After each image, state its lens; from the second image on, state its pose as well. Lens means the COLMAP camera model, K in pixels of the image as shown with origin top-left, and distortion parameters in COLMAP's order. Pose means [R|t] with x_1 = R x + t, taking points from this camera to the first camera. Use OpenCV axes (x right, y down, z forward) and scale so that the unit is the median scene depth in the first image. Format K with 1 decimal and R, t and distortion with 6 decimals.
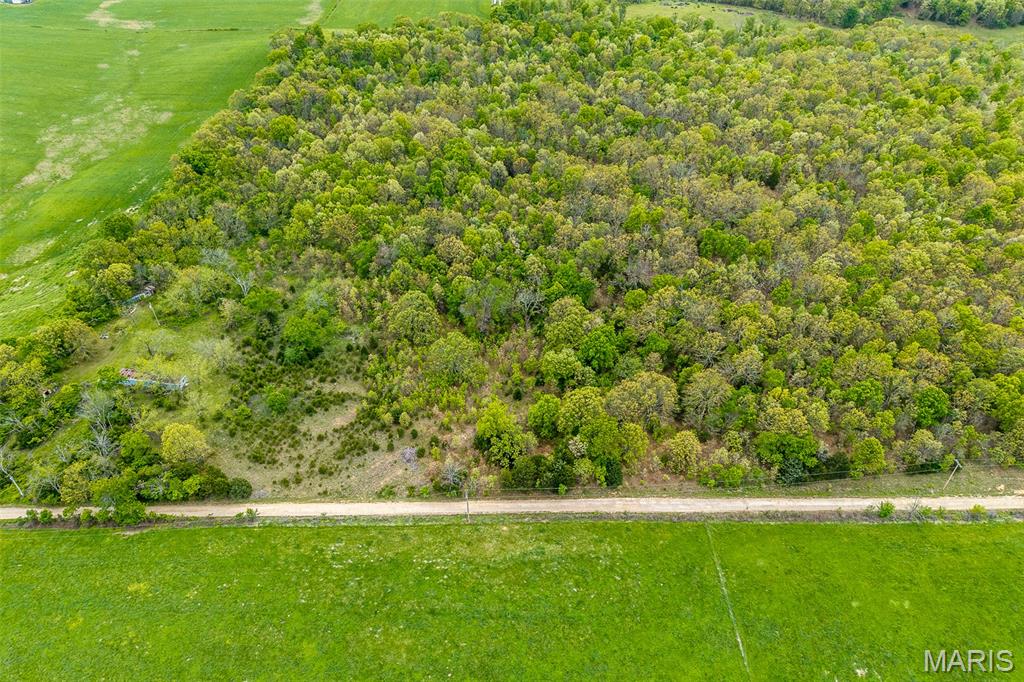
lens RADIAL K [[698.8, 0, 510.4], [0, 698.8, 341.5], [0, 0, 1]] dist [0.018842, -0.019619]
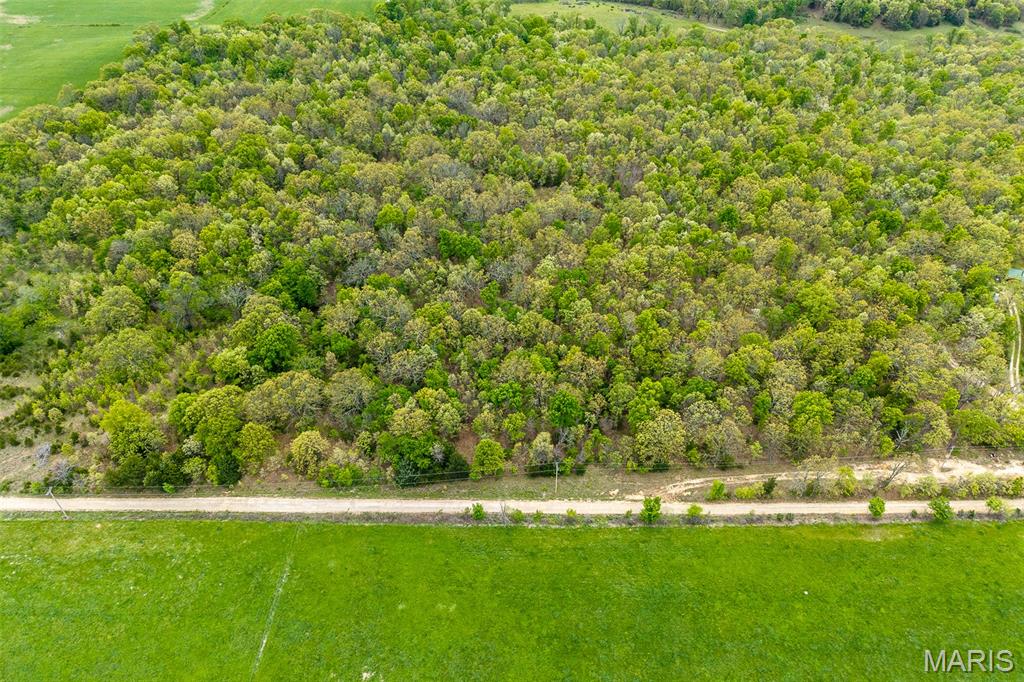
lens RADIAL K [[698.8, 0, 515.8], [0, 698.8, 343.0], [0, 0, 1]] dist [0.018842, -0.019619]
pose [[0.999810, 0.014184, -0.013350, 0.411694], [-0.014143, 0.999895, 0.003137, -0.002861], [0.013393, -0.002947, 0.999906, 0.007603]]
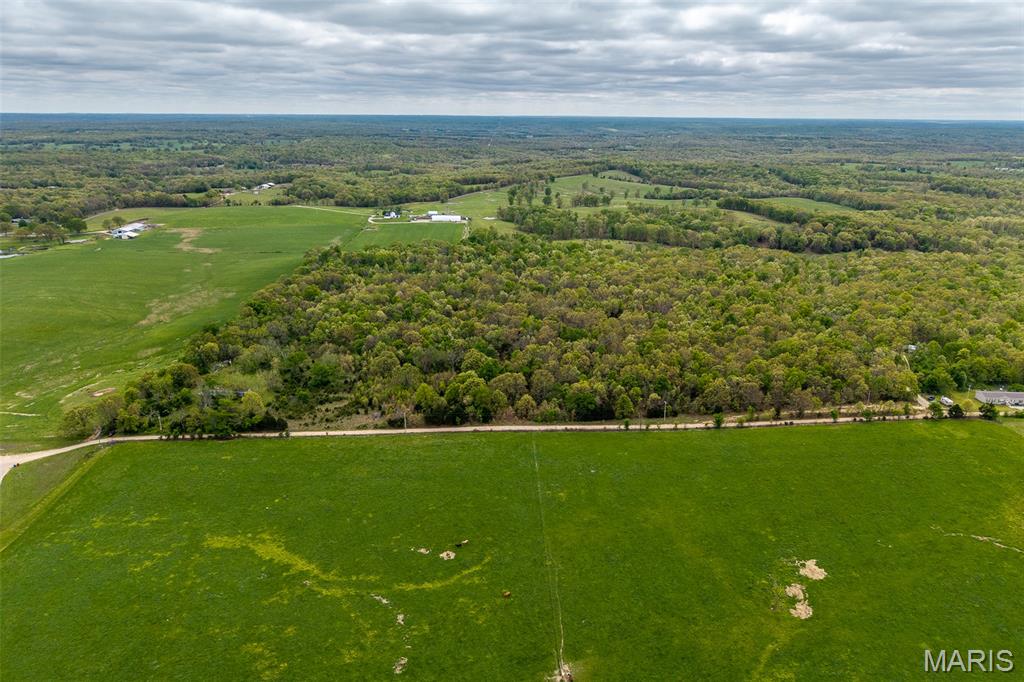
lens RADIAL K [[698.8, 0, 513.8], [0, 698.8, 335.6], [0, 0, 1]] dist [0.018842, -0.019619]
pose [[0.999927, -0.006406, 0.010205, 0.145917], [0.009619, 0.934521, -0.355778, 0.470377], [-0.007258, 0.355851, 0.934515, -0.574161]]
